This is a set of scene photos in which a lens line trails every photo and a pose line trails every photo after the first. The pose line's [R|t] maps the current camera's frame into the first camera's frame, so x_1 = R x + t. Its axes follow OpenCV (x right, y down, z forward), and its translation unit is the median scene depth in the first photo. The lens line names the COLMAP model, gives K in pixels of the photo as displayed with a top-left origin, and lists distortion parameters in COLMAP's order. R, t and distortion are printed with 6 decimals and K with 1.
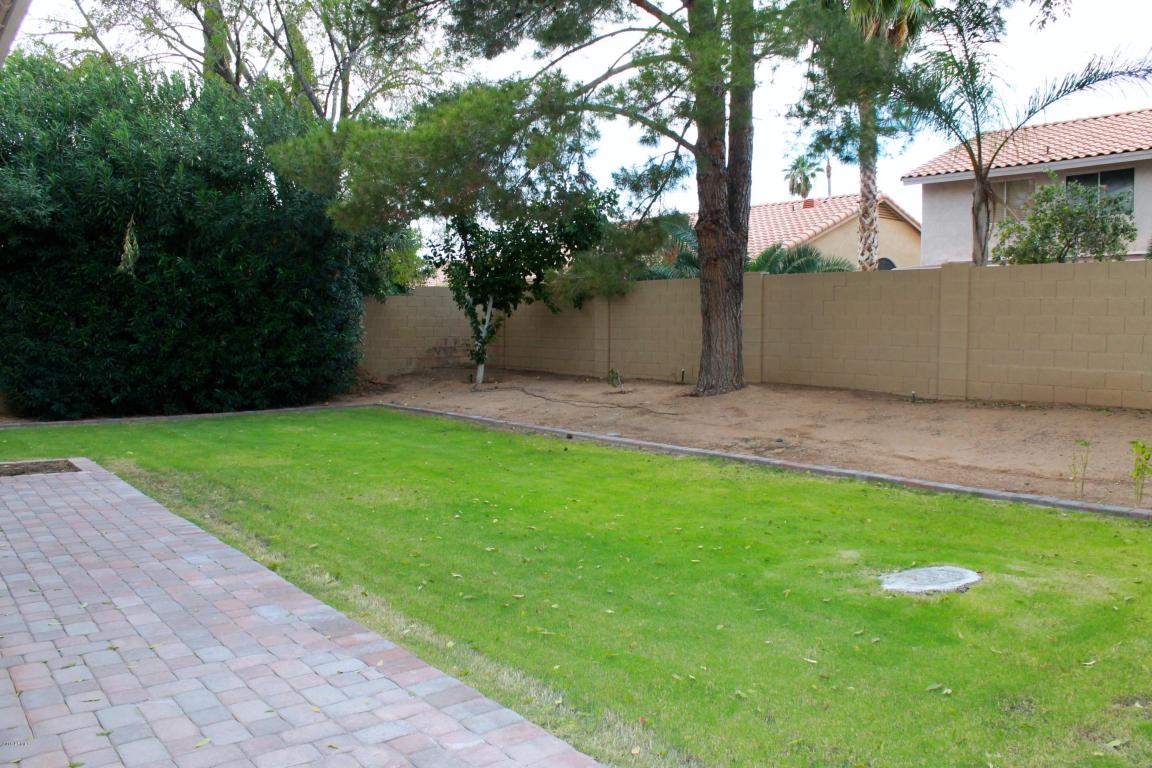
lens RADIAL K [[975.8, 0, 576.0], [0, 975.8, 384.0], [0, 0, 1]] dist [-0.132412, 0.004426]
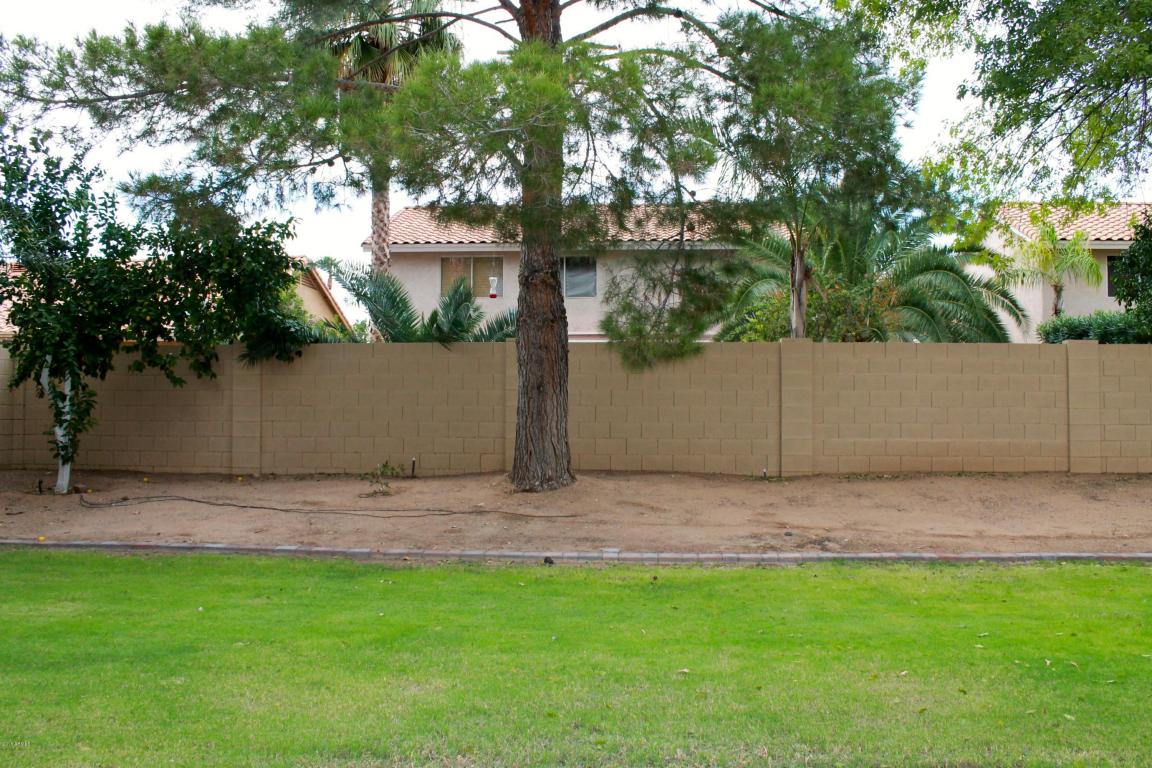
lens RADIAL K [[975.8, 0, 576.0], [0, 975.8, 384.0], [0, 0, 1]] dist [-0.132412, 0.004426]
pose [[0.638808, 0.014238, 0.769234, -0.463341], [0.047323, 0.997208, -0.057757, -0.027397], [-0.767909, 0.073298, 0.636351, 0.461835]]
